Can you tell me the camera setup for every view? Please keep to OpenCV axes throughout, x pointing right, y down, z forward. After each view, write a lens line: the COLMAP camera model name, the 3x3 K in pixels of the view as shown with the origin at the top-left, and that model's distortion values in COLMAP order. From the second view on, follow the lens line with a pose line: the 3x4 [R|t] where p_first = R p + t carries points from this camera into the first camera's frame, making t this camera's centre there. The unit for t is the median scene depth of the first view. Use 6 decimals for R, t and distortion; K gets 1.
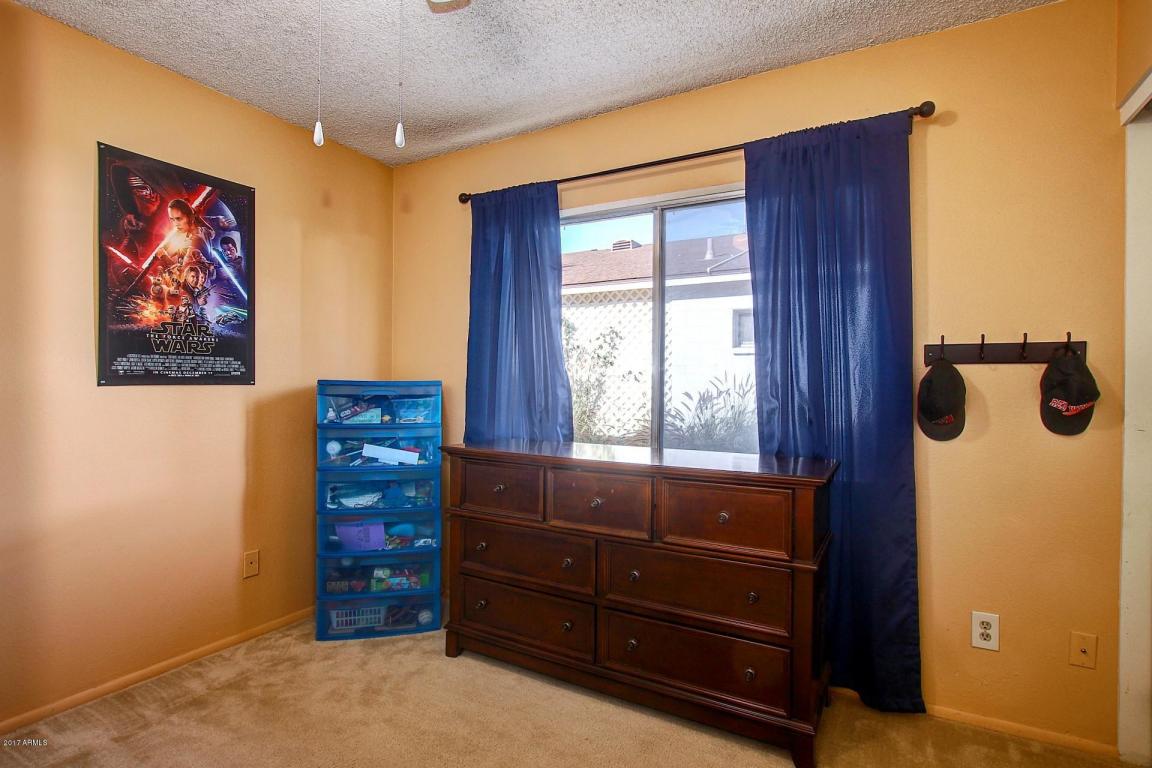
lens RADIAL K [[538.1, 0, 584.5], [0, 538.1, 383.0], [0, 0, 1]] dist [-0.032531, 0.000156]
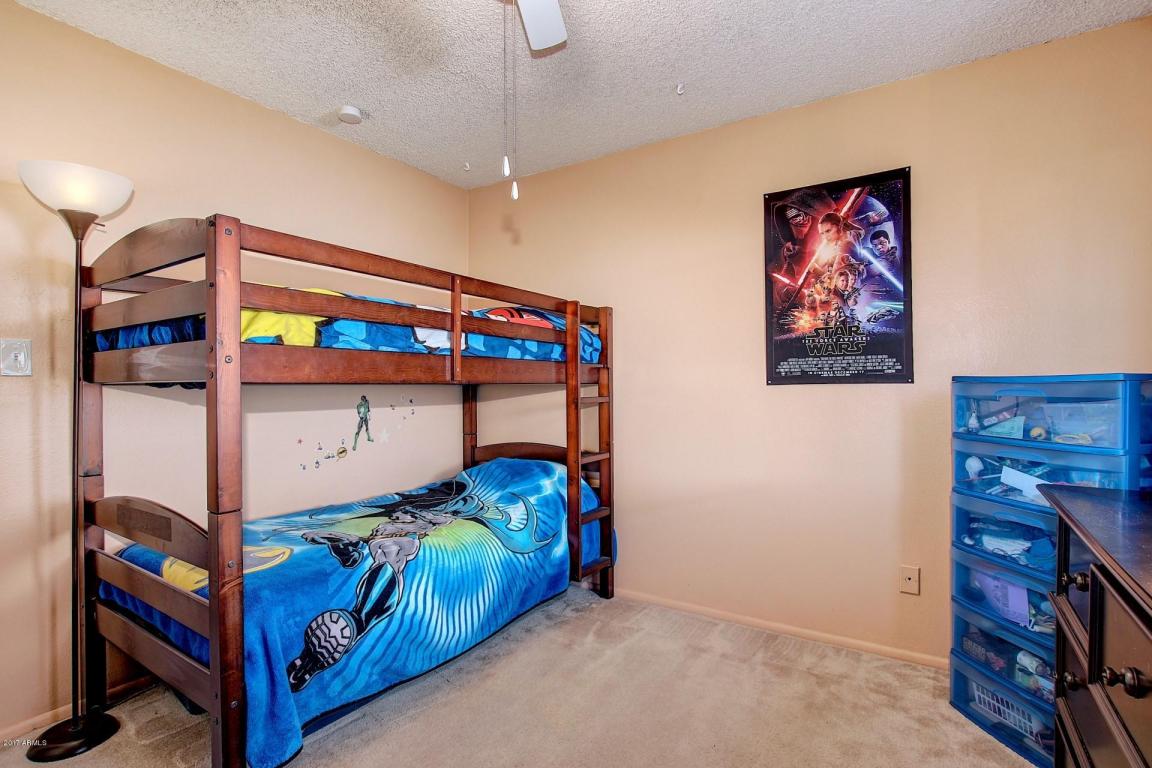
lens RADIAL K [[538.1, 0, 584.2], [0, 538.1, 387.0], [0, 0, 1]] dist [-0.032531, 0.000156]
pose [[-0.062444, -0.000532, -0.998048, 0.345925], [0.009080, 0.999958, -0.001101, 0.006232], [0.998007, -0.009131, -0.062437, 0.545172]]
